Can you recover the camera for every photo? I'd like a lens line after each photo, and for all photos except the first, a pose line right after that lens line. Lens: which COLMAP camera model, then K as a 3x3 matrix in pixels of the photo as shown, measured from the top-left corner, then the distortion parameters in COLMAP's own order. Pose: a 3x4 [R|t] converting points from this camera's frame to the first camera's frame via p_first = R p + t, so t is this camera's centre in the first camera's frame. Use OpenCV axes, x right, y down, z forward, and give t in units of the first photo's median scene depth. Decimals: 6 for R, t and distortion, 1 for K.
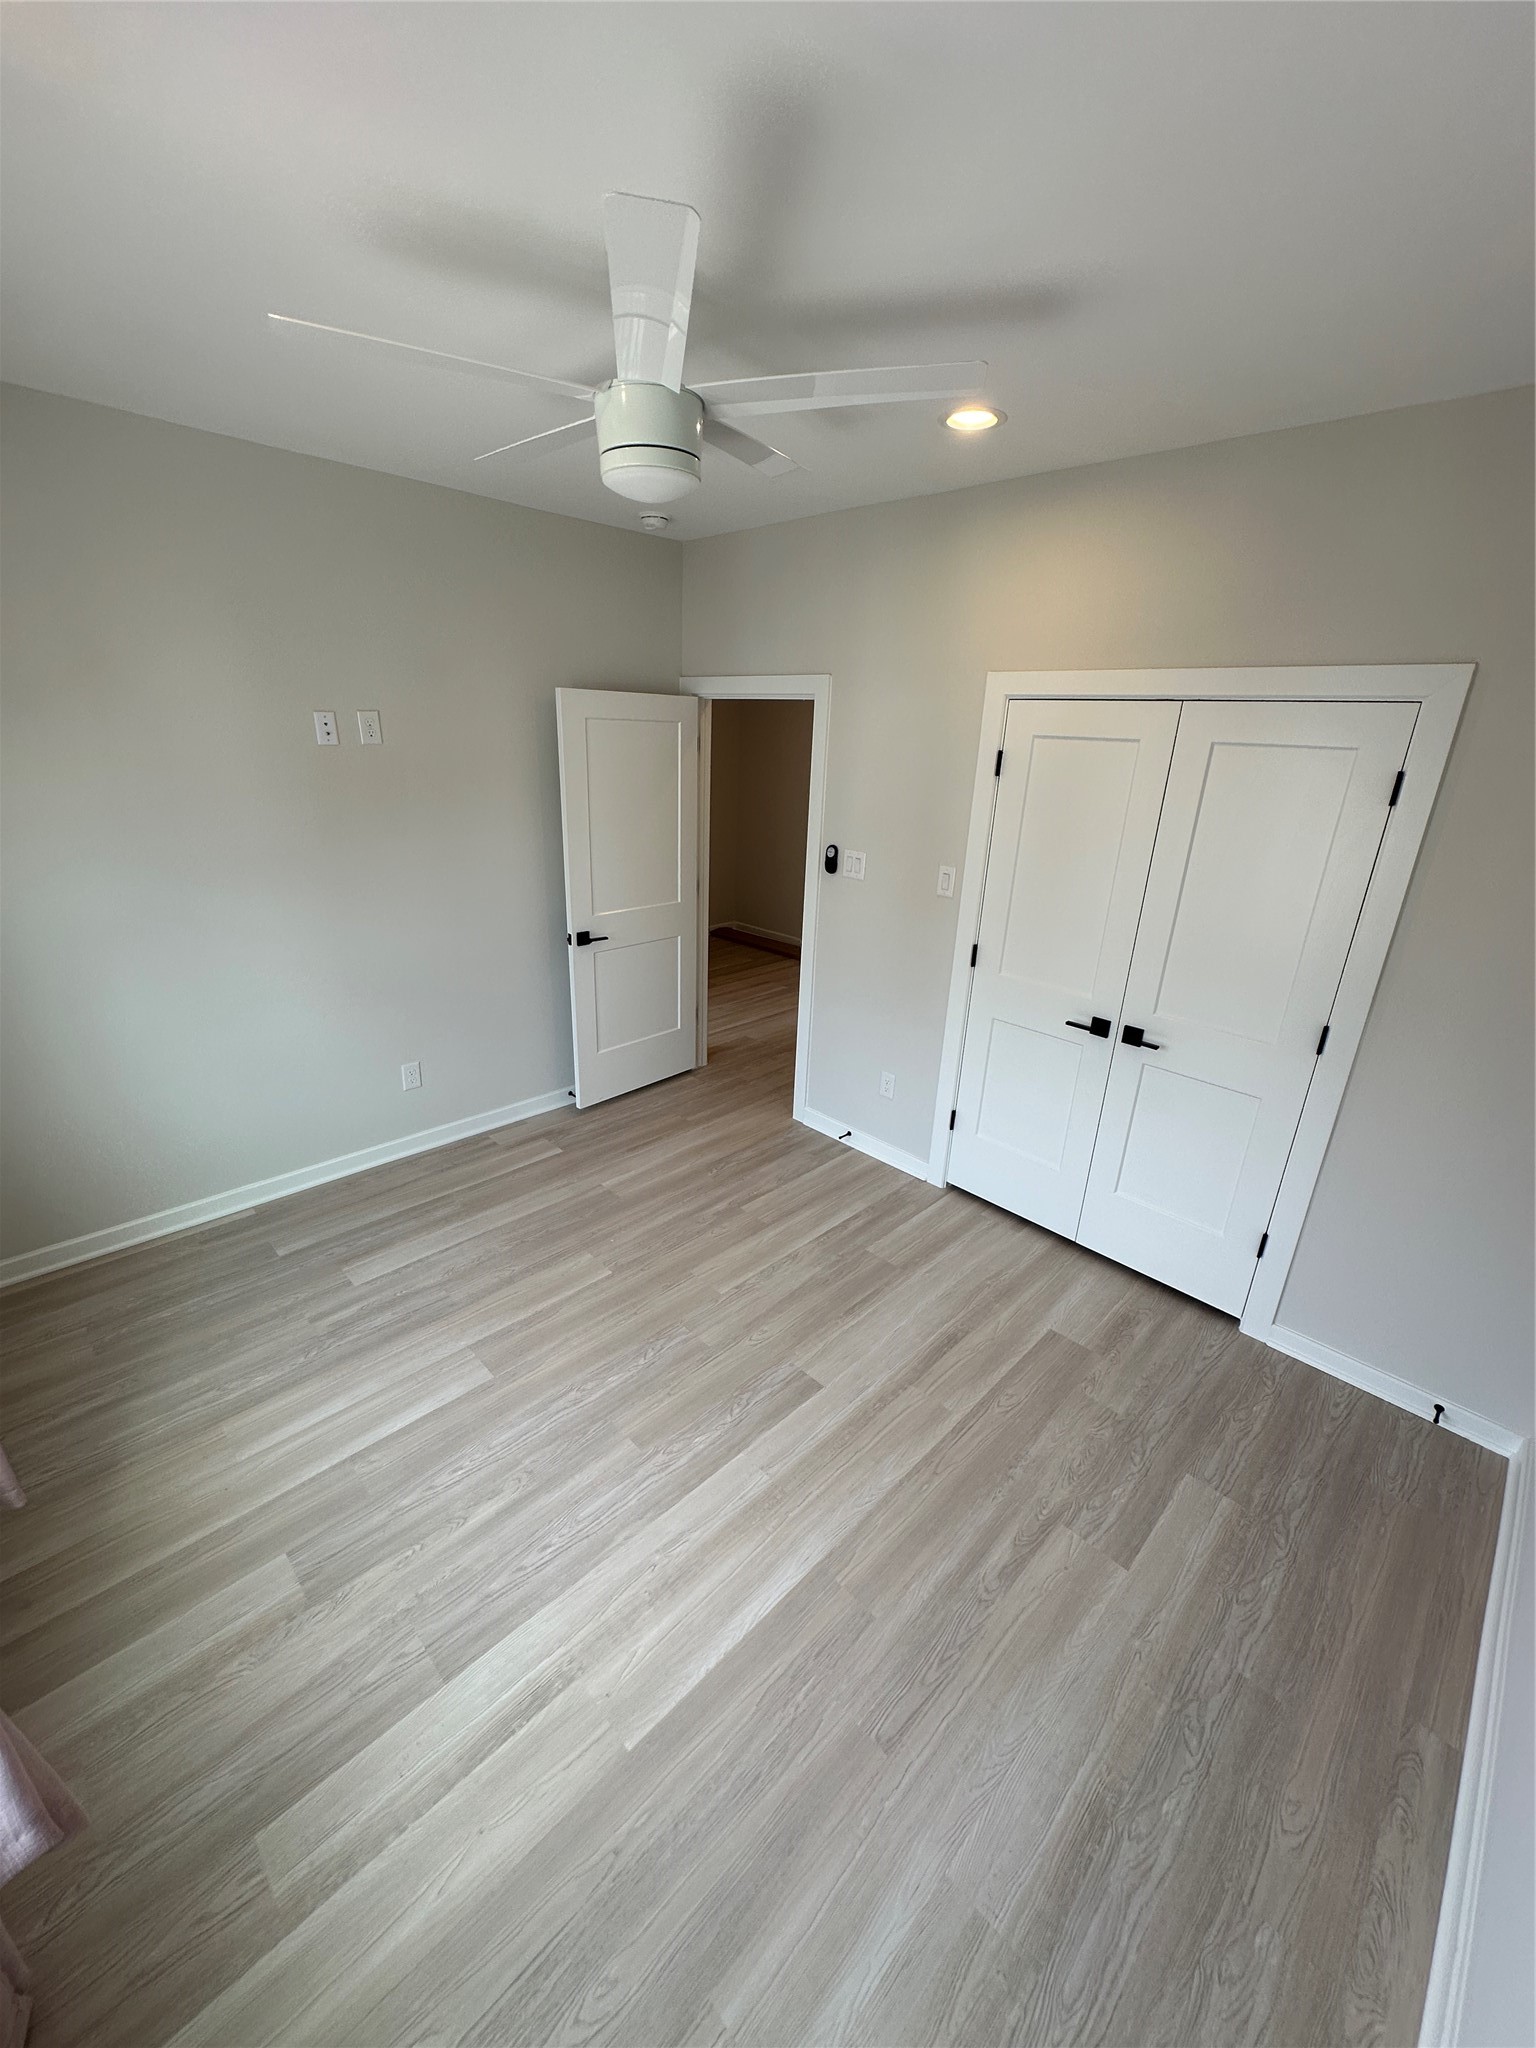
lens RADIAL K [[814.4, 0, 765.9], [0, 814.4, 1026.1], [0, 0, 1]] dist [-0.000494, 0.000240]
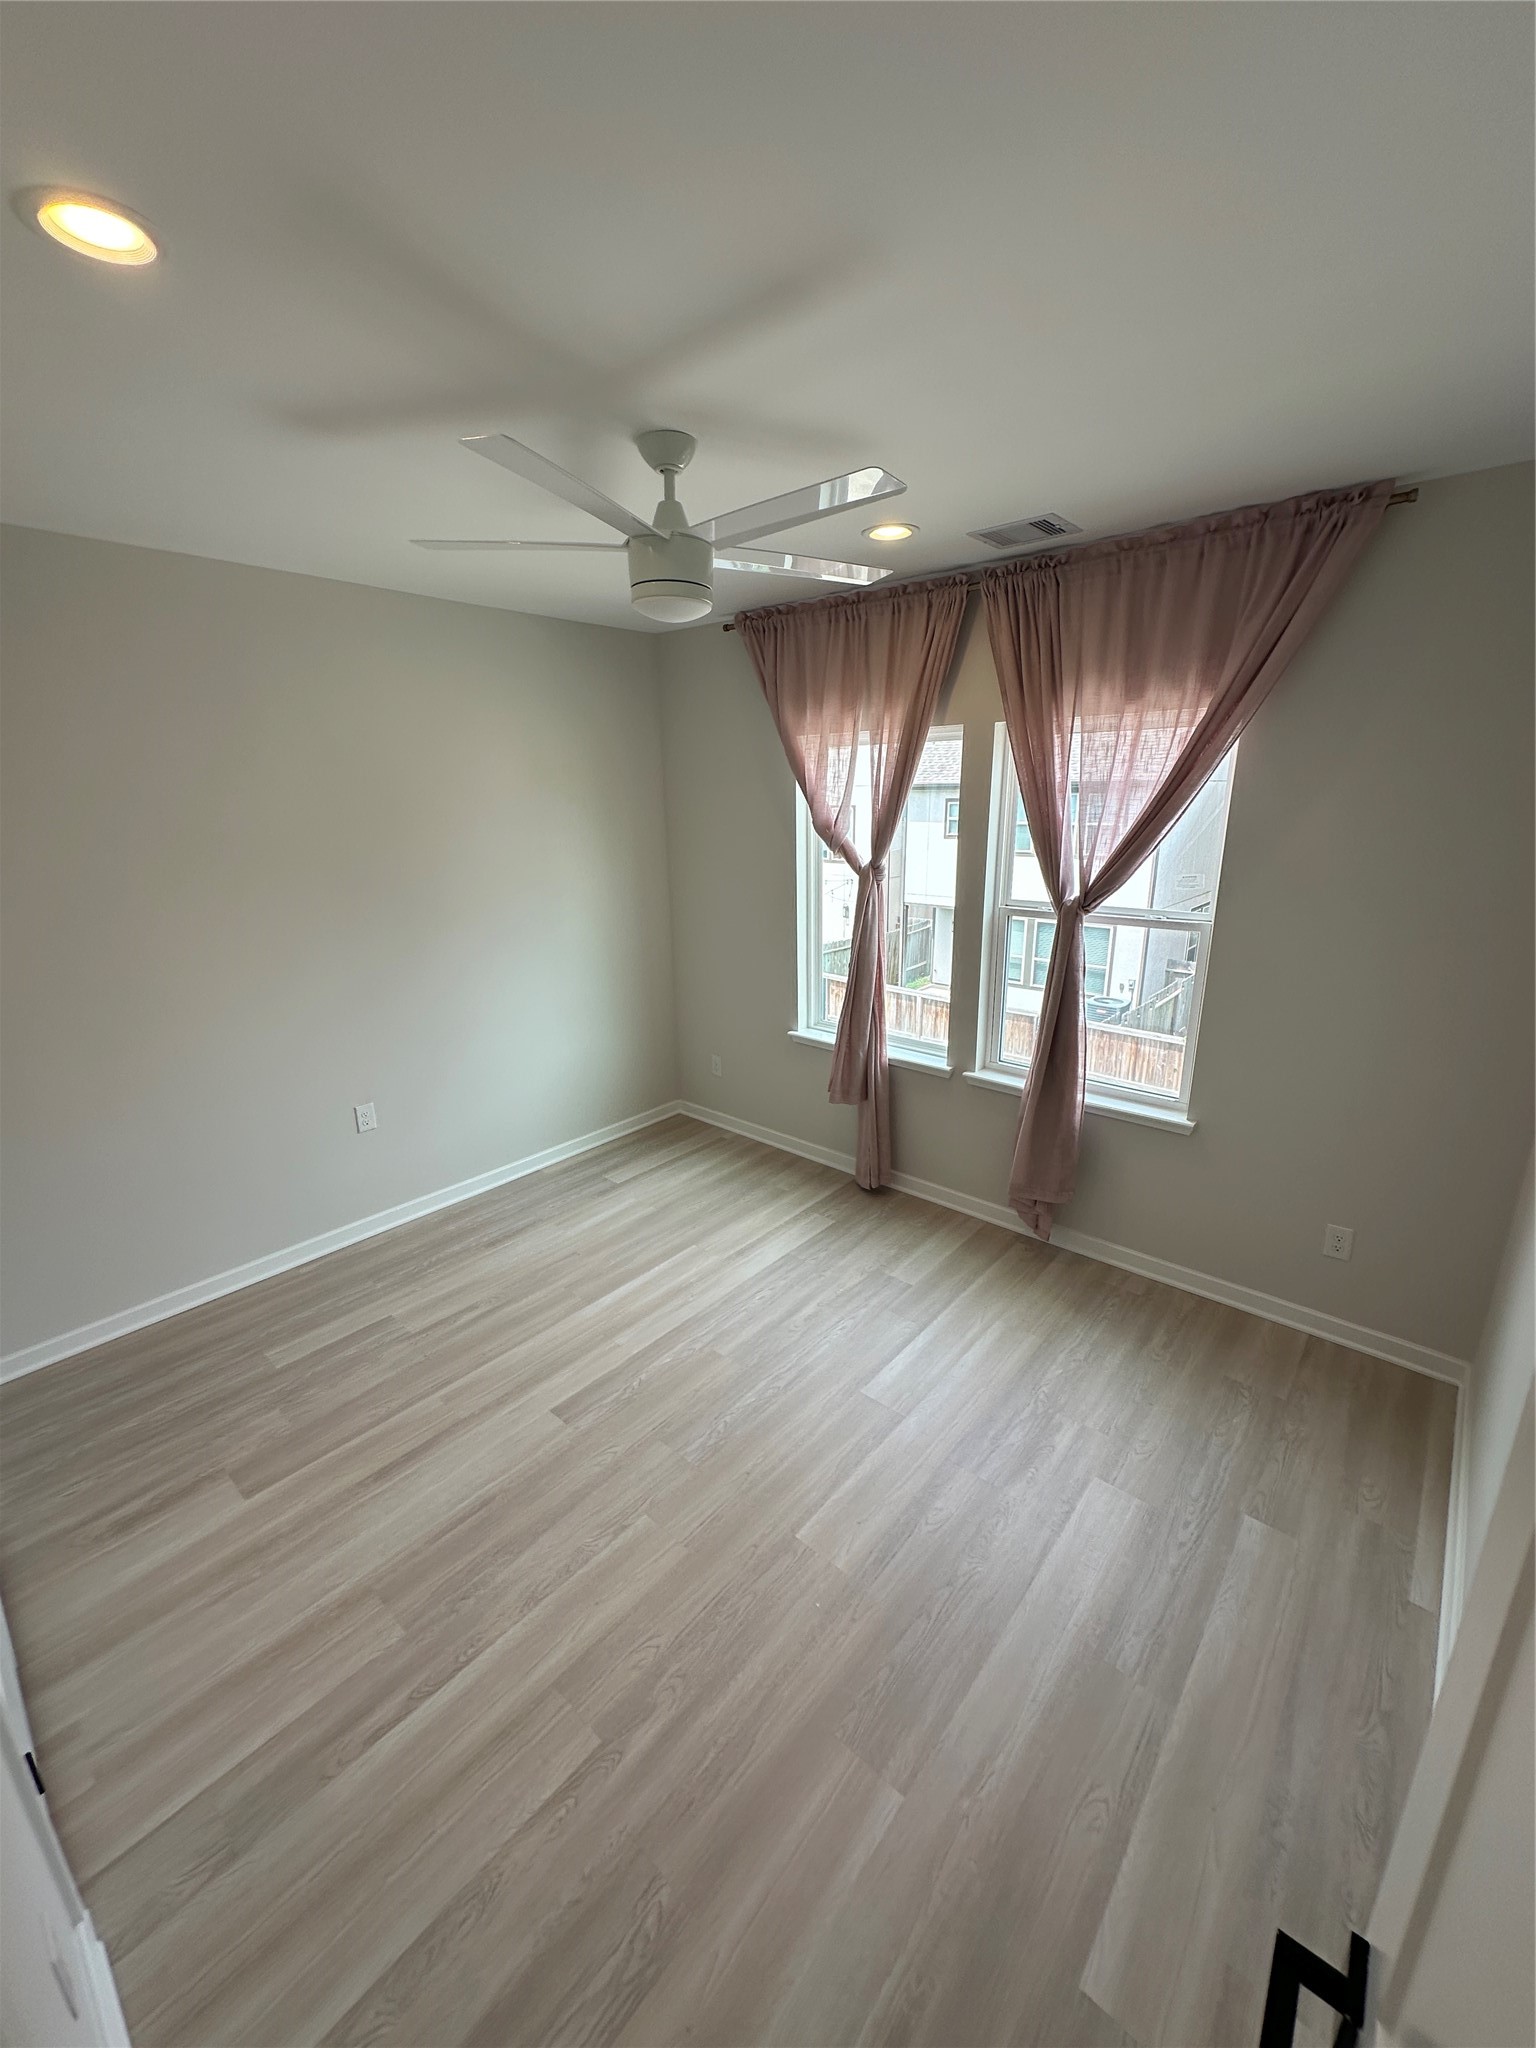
lens RADIAL K [[814.4, 0, 765.9], [0, 814.4, 1026.1], [0, 0, 1]] dist [-0.000494, 0.000240]
pose [[-0.997431, -0.006287, -0.071359, -0.132339], [-0.047509, 0.803601, 0.593269, -0.612804], [0.053614, 0.595135, -0.801835, 1.617223]]
